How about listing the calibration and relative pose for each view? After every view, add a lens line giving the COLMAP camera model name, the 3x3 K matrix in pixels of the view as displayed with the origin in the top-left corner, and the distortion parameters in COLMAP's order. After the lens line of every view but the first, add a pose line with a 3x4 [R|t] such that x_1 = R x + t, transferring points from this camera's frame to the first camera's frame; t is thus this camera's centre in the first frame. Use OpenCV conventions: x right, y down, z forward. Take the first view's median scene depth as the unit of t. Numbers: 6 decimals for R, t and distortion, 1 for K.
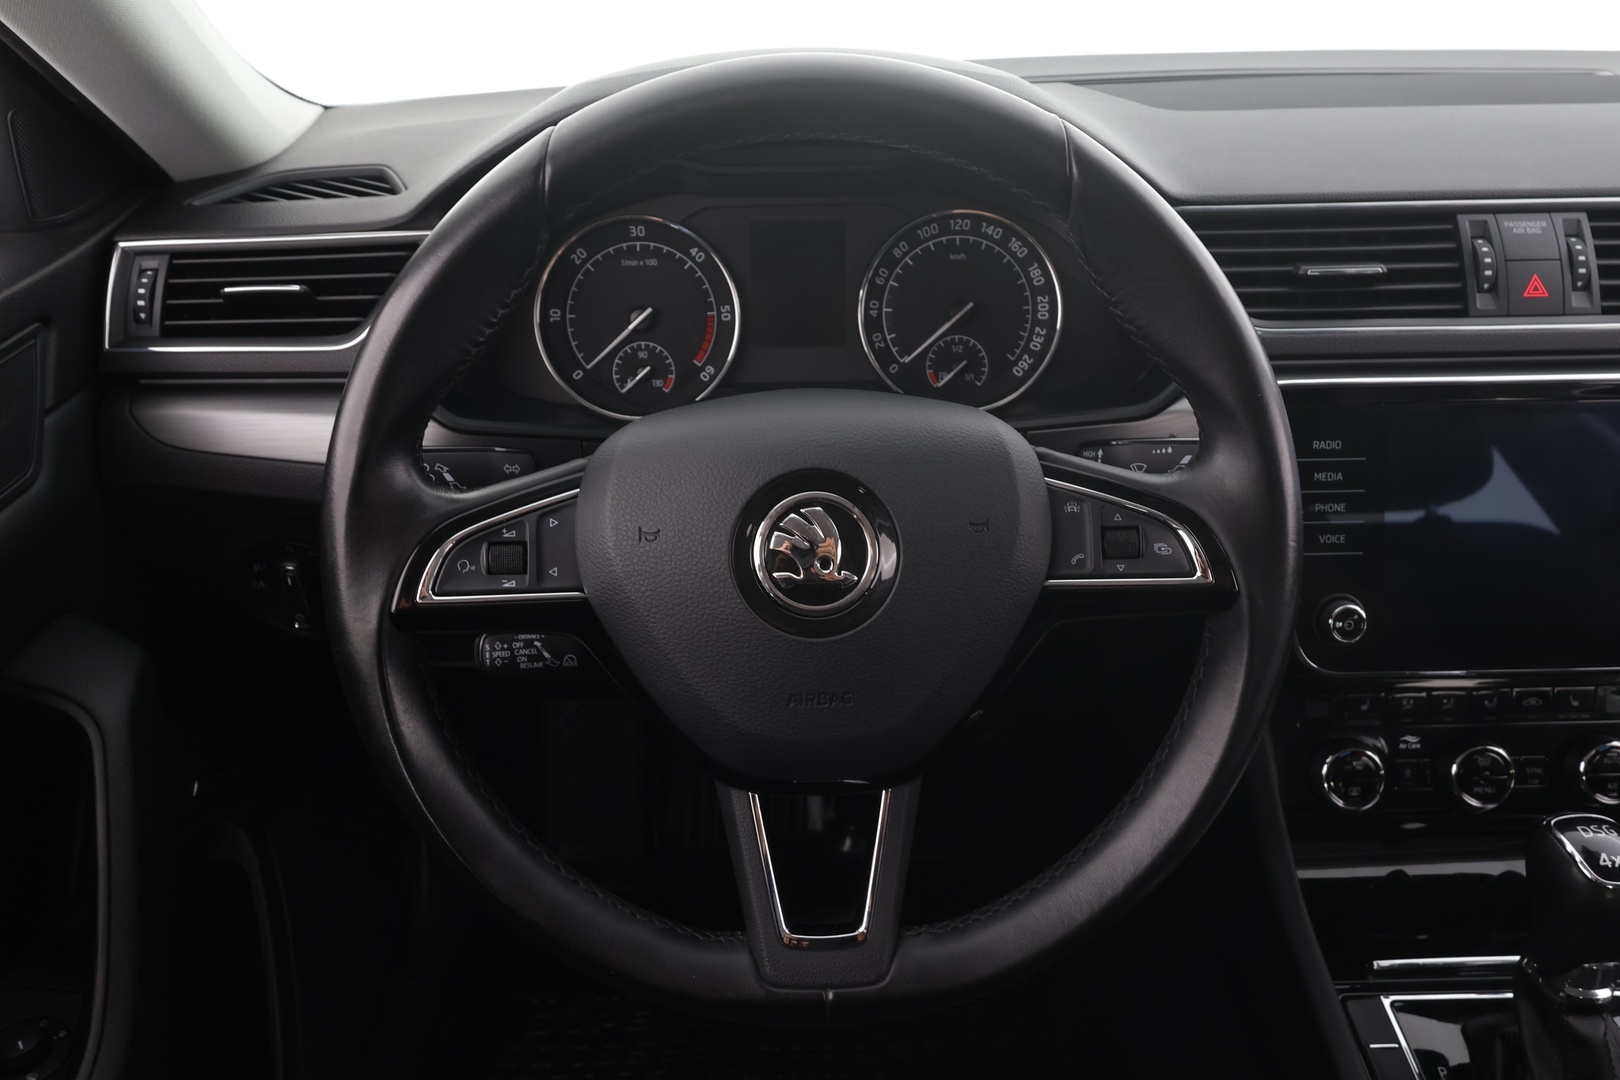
lens RADIAL K [[1148.0, 0, 807.0], [0, 1148.0, 548.8], [0, 0, 1]] dist [-0.003492, 0.004602]
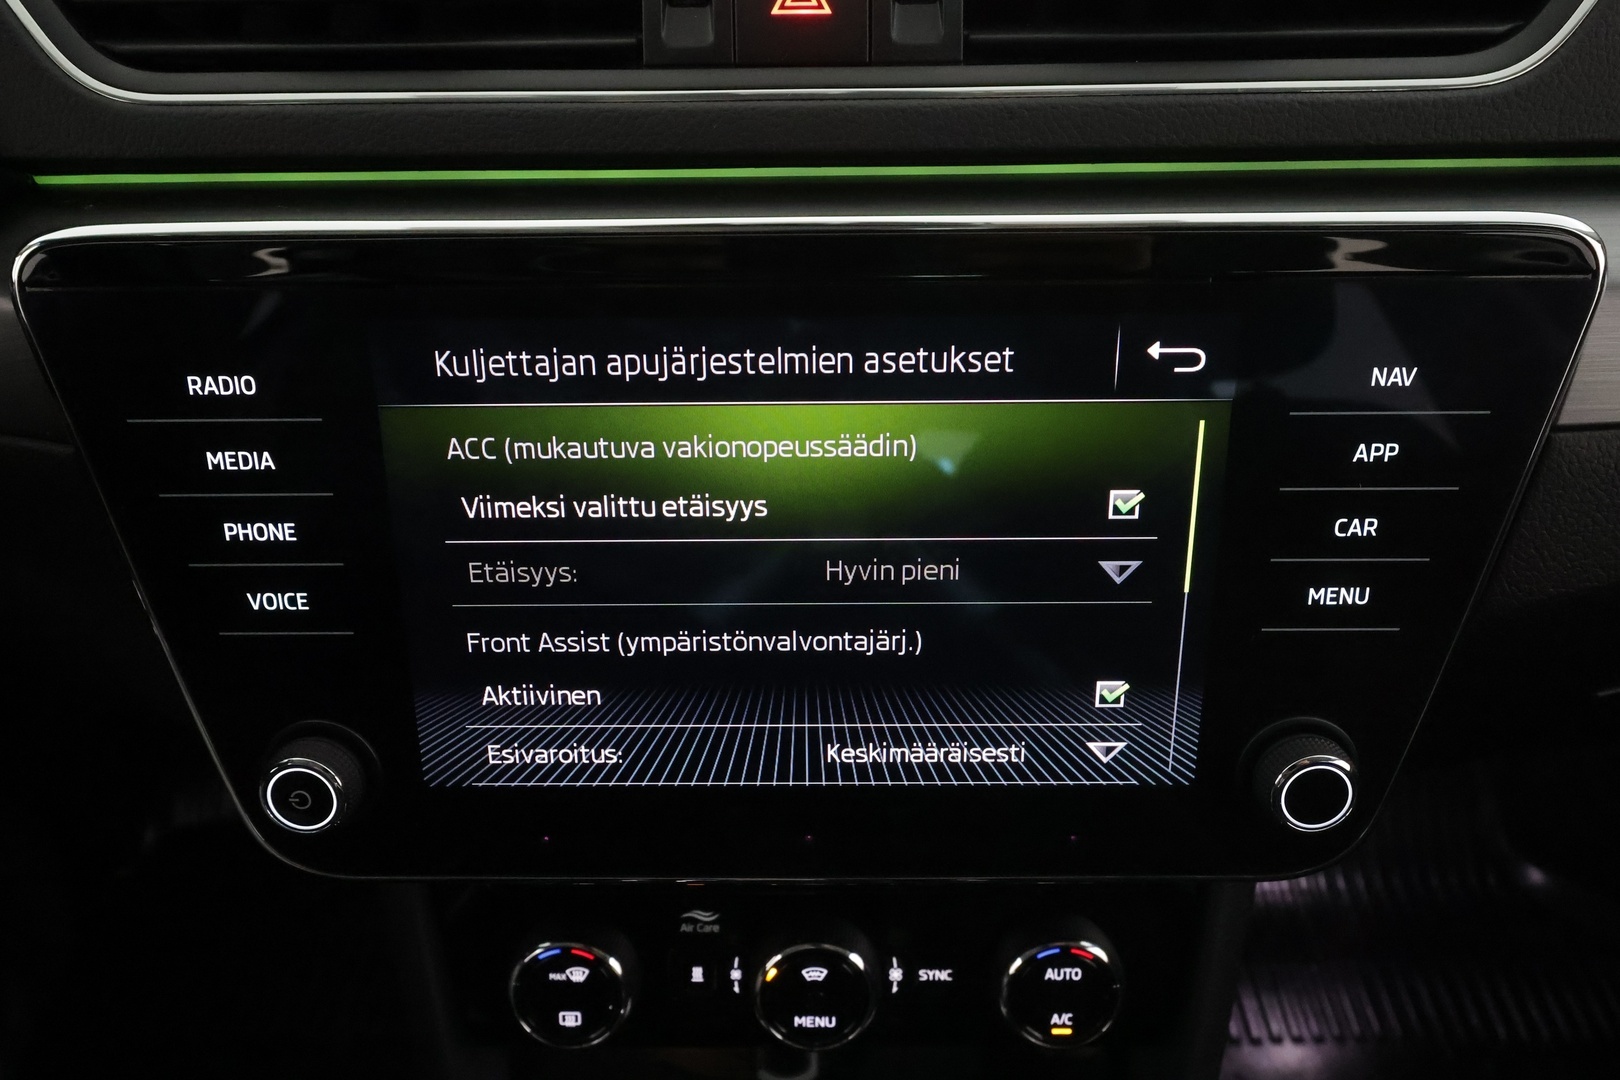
lens RADIAL K [[1065.5, 0, 808.4], [0, 1065.5, 545.5], [0, 0, 1]] dist [0.000580, -0.003857]
pose [[0.999631, 0.014539, -0.022953, 0.645213], [-0.010783, 0.987693, 0.156035, -0.091530], [0.024939, -0.155729, 0.987485, 0.592643]]
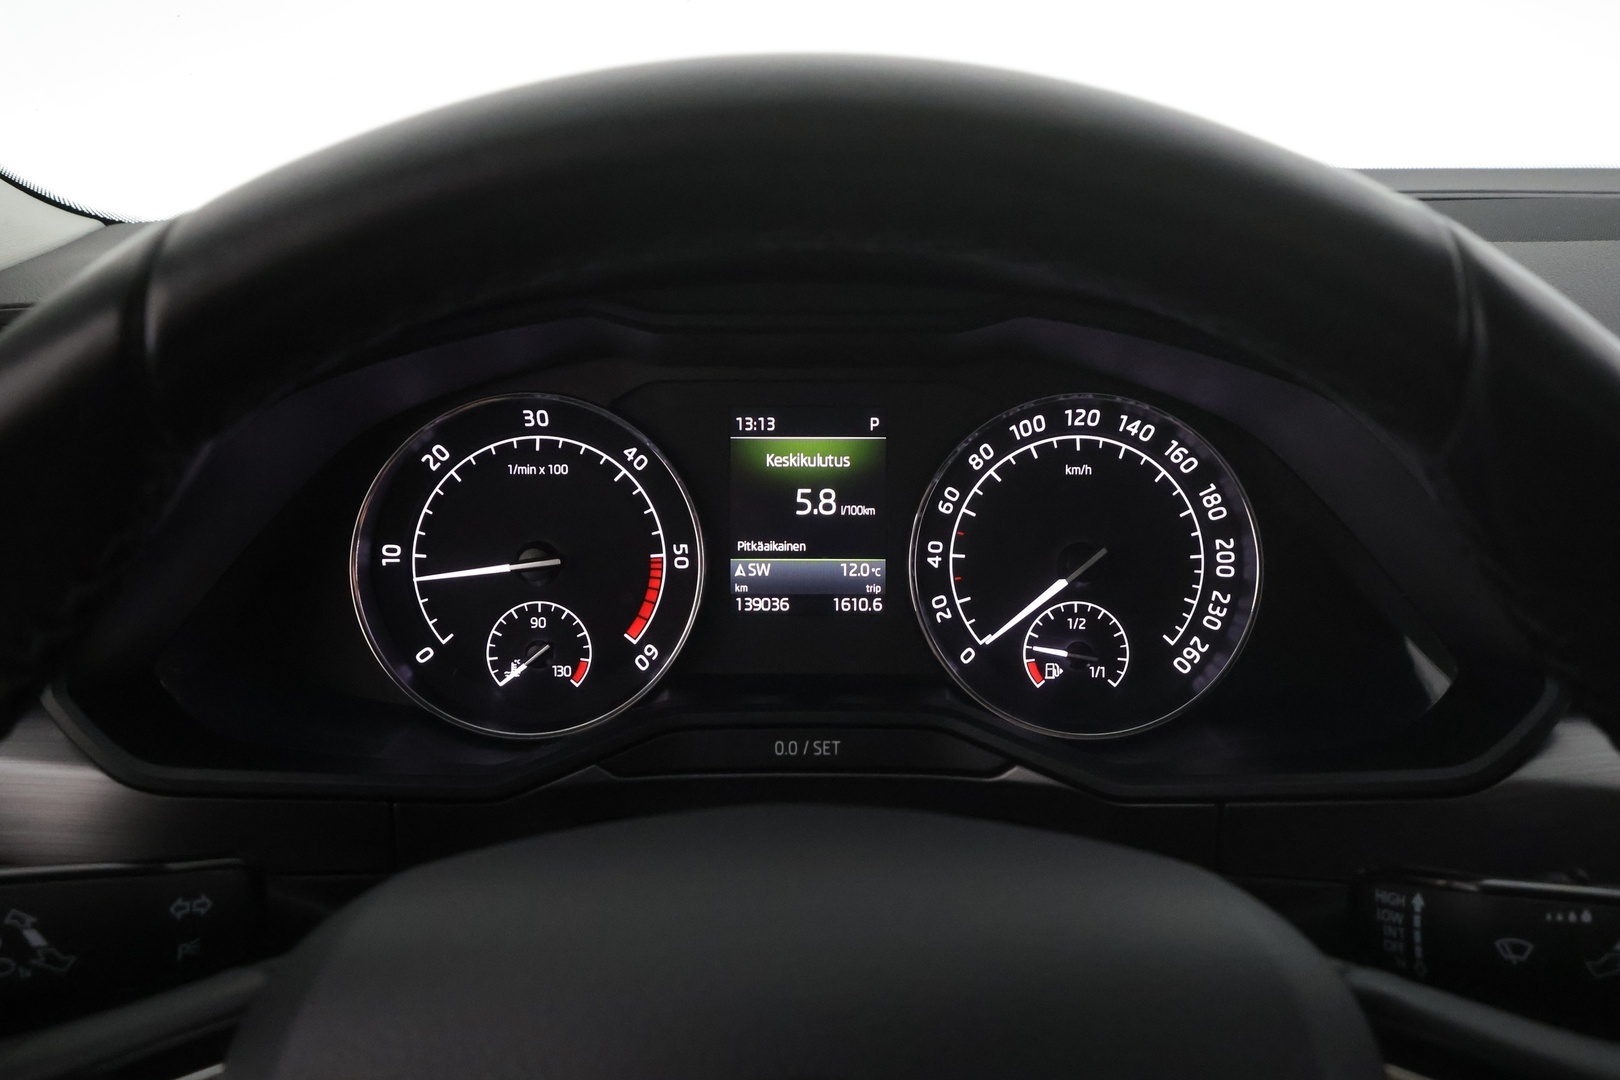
lens RADIAL K [[1285.1, 0, 807.6], [0, 1285.1, 542.3], [0, 0, 1]] dist [0.004505, 0.000040]
pose [[0.999507, 0.021000, -0.023360, 0.009982], [-0.024331, 0.987936, -0.152940, -0.128781], [0.019866, 0.153433, 0.987959, 0.398501]]
